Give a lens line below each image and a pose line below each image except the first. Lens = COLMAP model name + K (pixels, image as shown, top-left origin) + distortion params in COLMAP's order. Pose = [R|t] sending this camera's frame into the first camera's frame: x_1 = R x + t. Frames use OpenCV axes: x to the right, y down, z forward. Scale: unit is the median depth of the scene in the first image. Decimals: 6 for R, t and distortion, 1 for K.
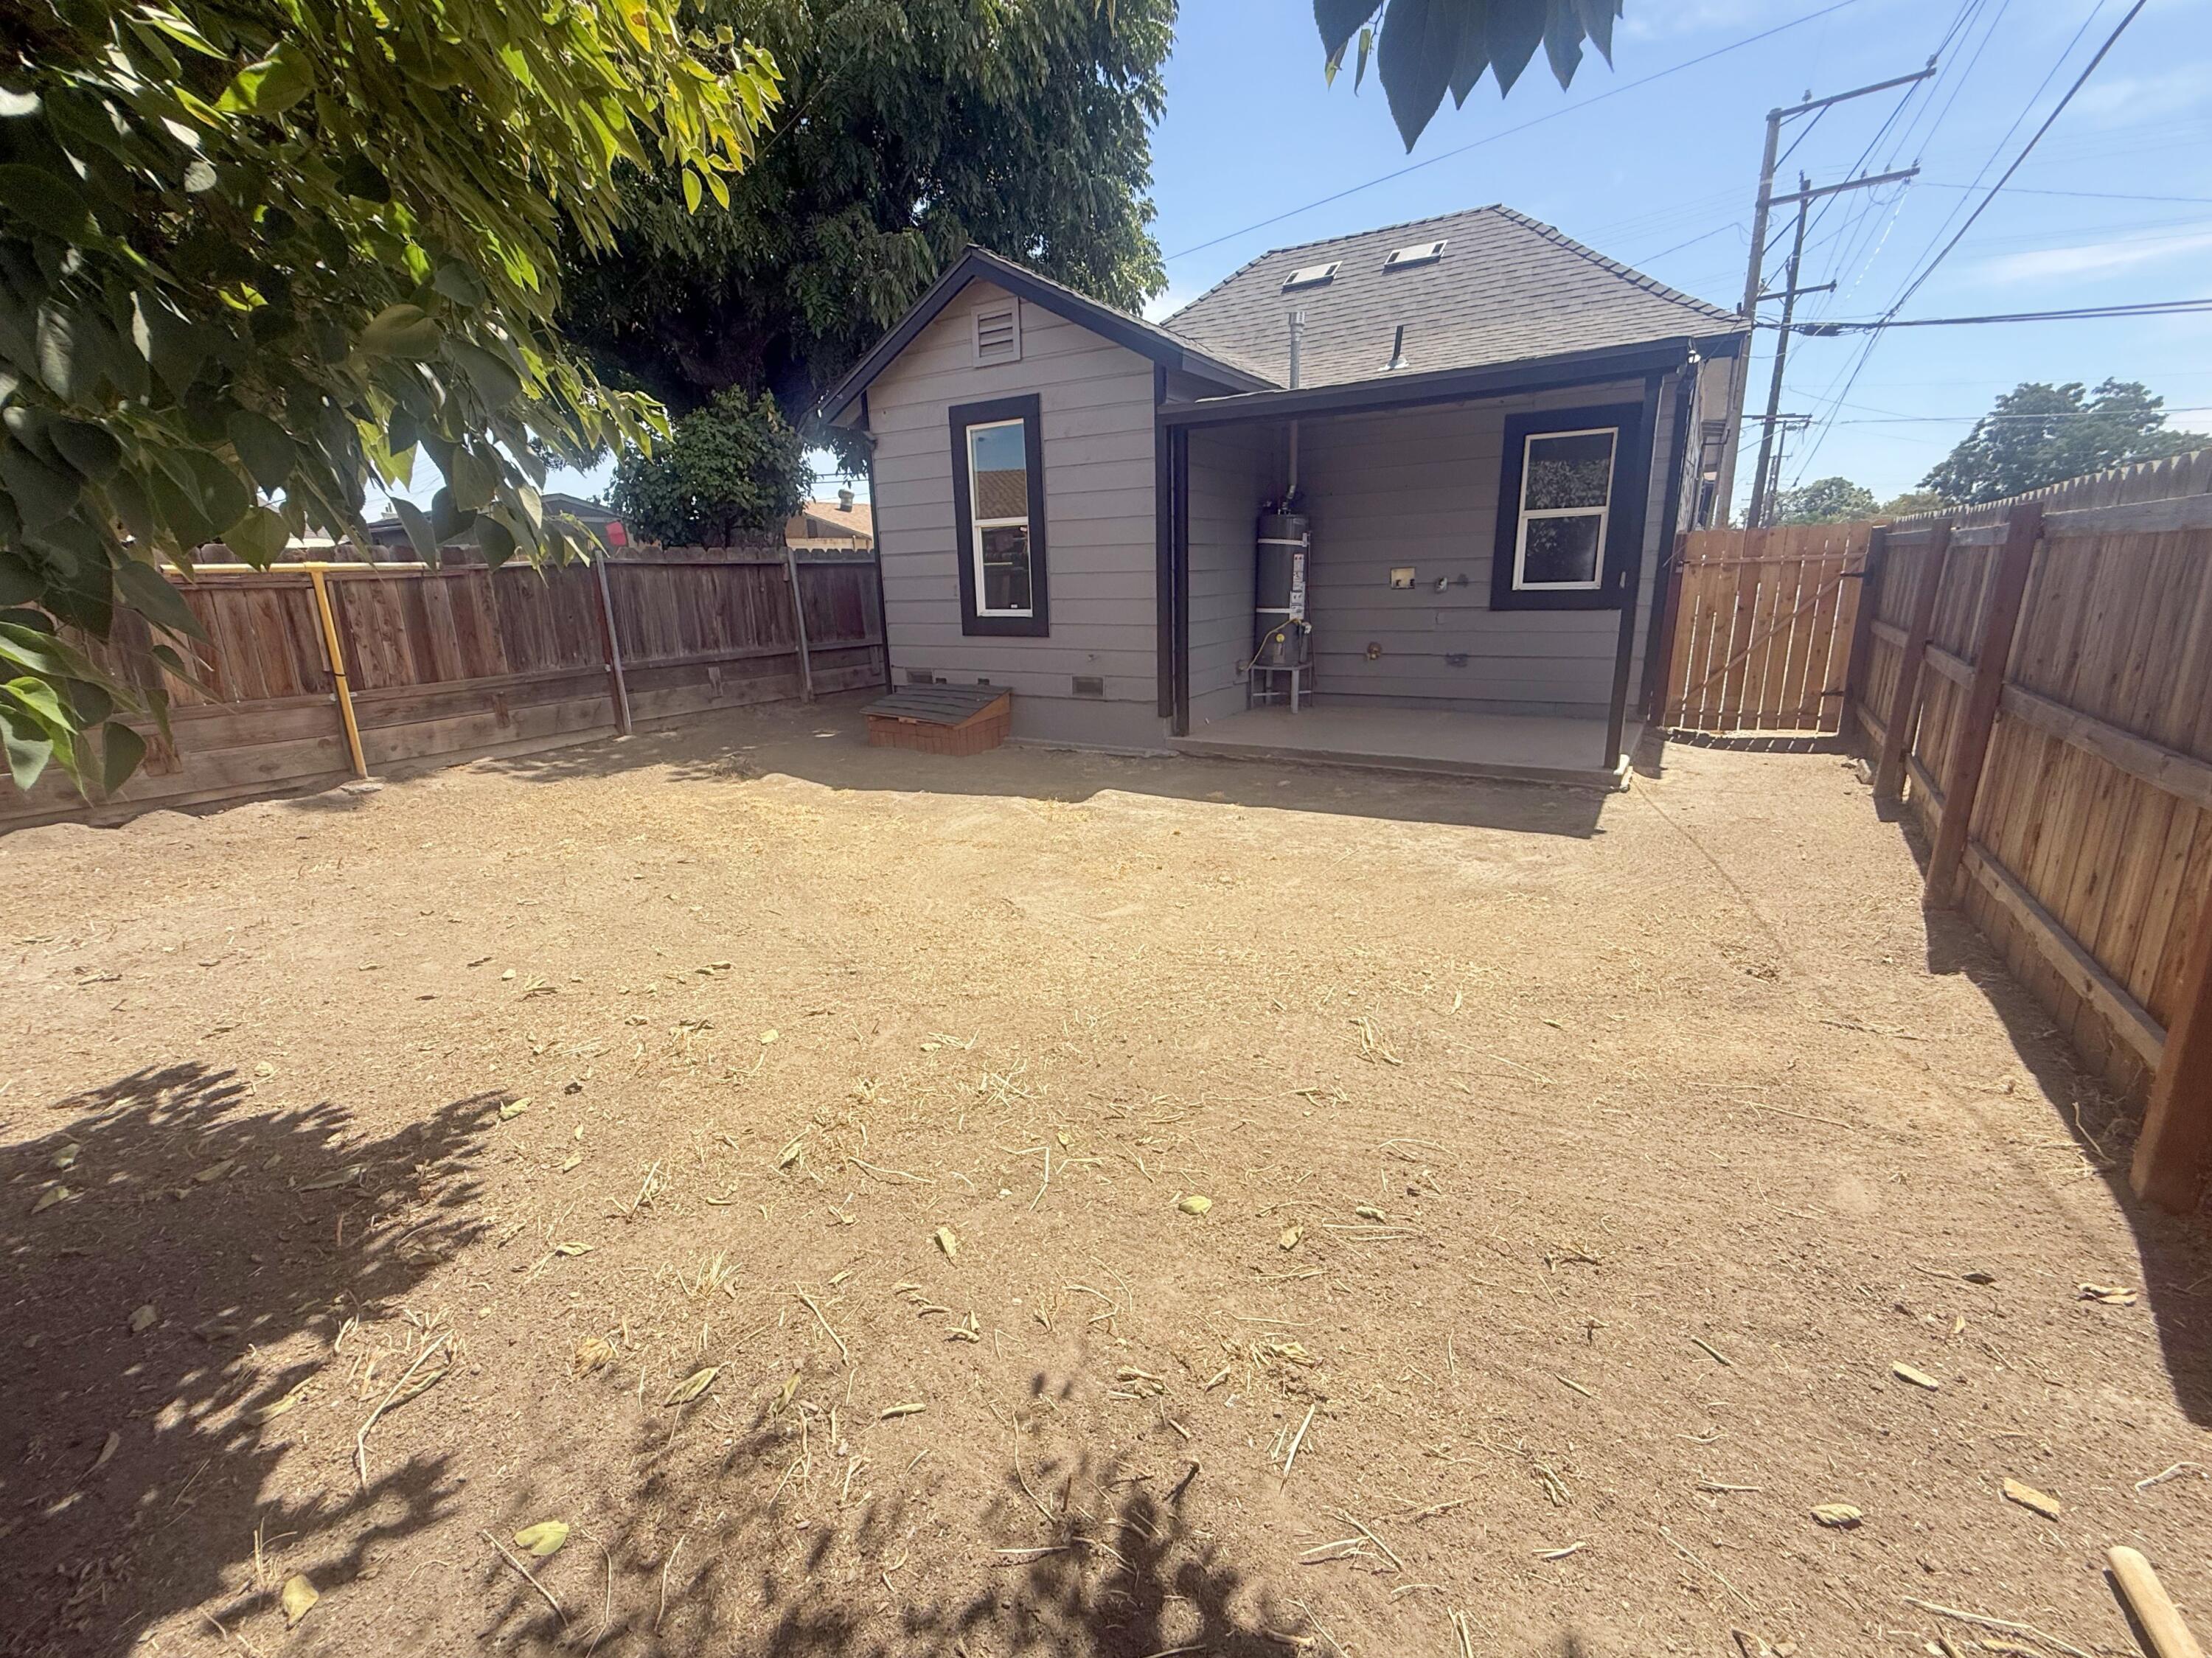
lens RADIAL K [[936.2, 0, 1106.0], [0, 936.2, 829.0], [0, 0, 1]] dist [-0.001109, -0.000411]
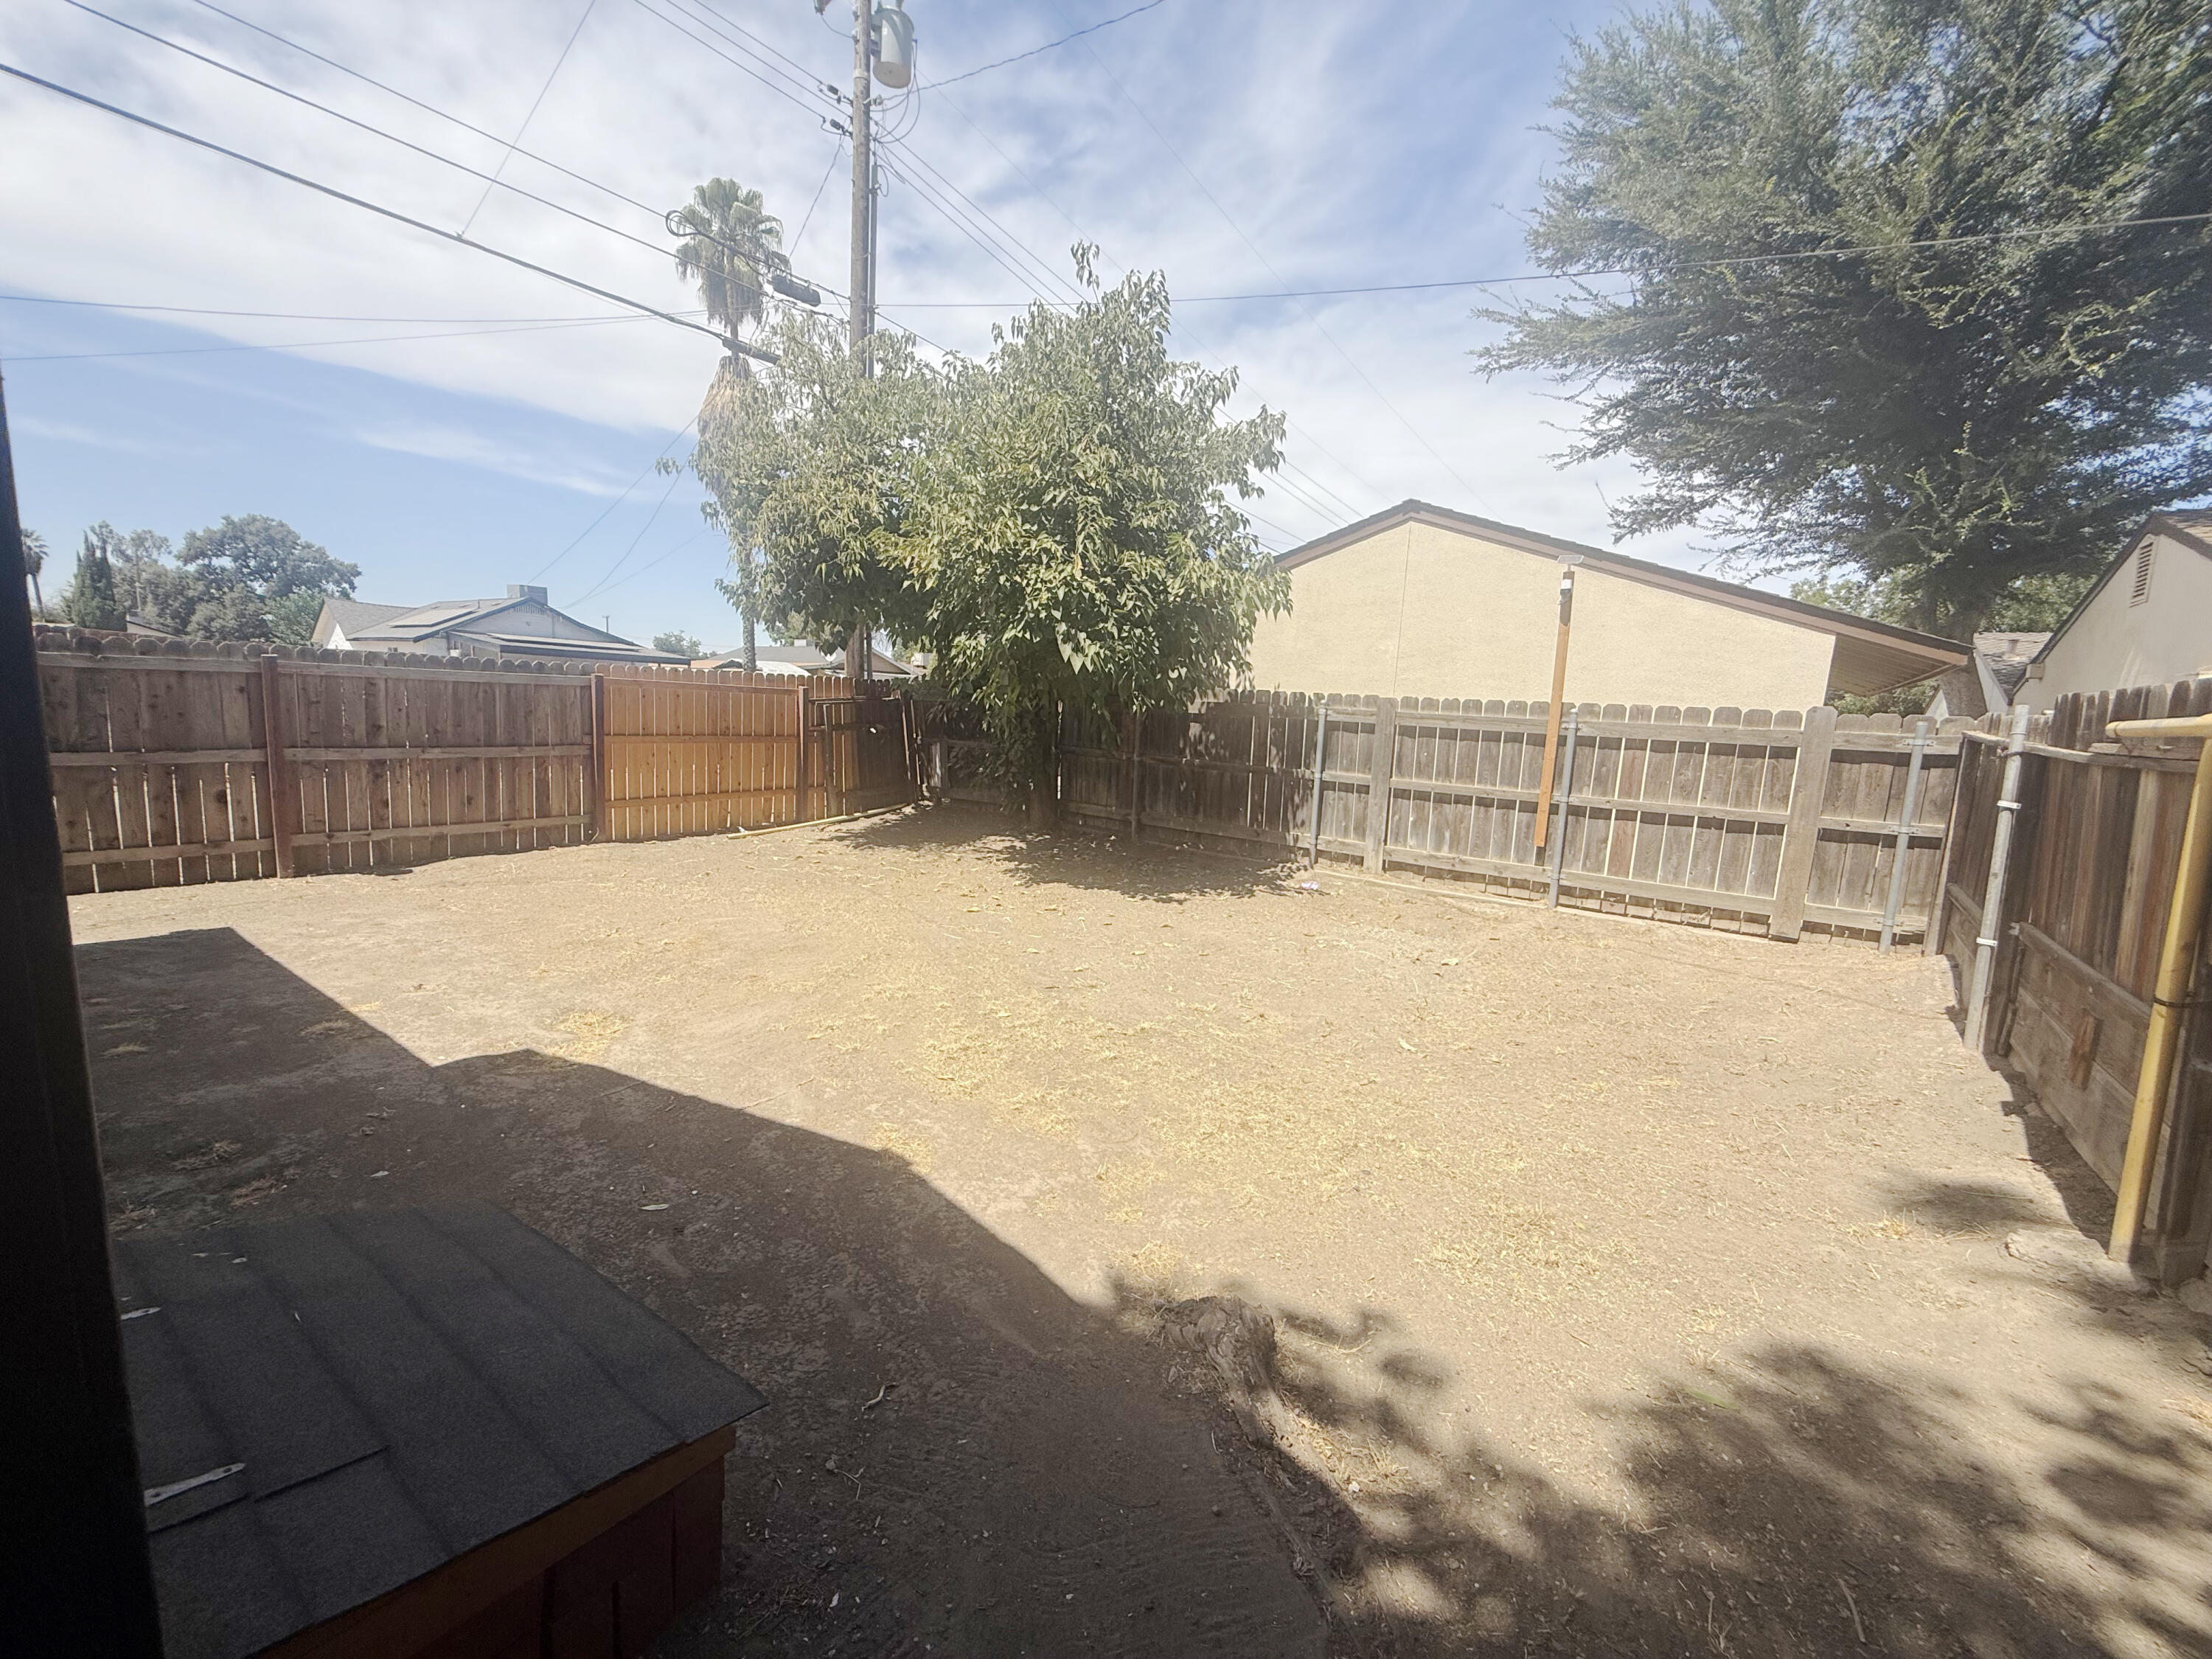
lens RADIAL K [[936.3, 0, 1106.0], [0, 936.3, 829.5], [0, 0, 1]] dist [-0.001109, -0.000411]
pose [[-0.996873, -0.034056, 0.071304, -0.351121], [-0.003400, 0.920009, 0.391882, -0.318230], [-0.078947, 0.390414, -0.917248, 1.139975]]
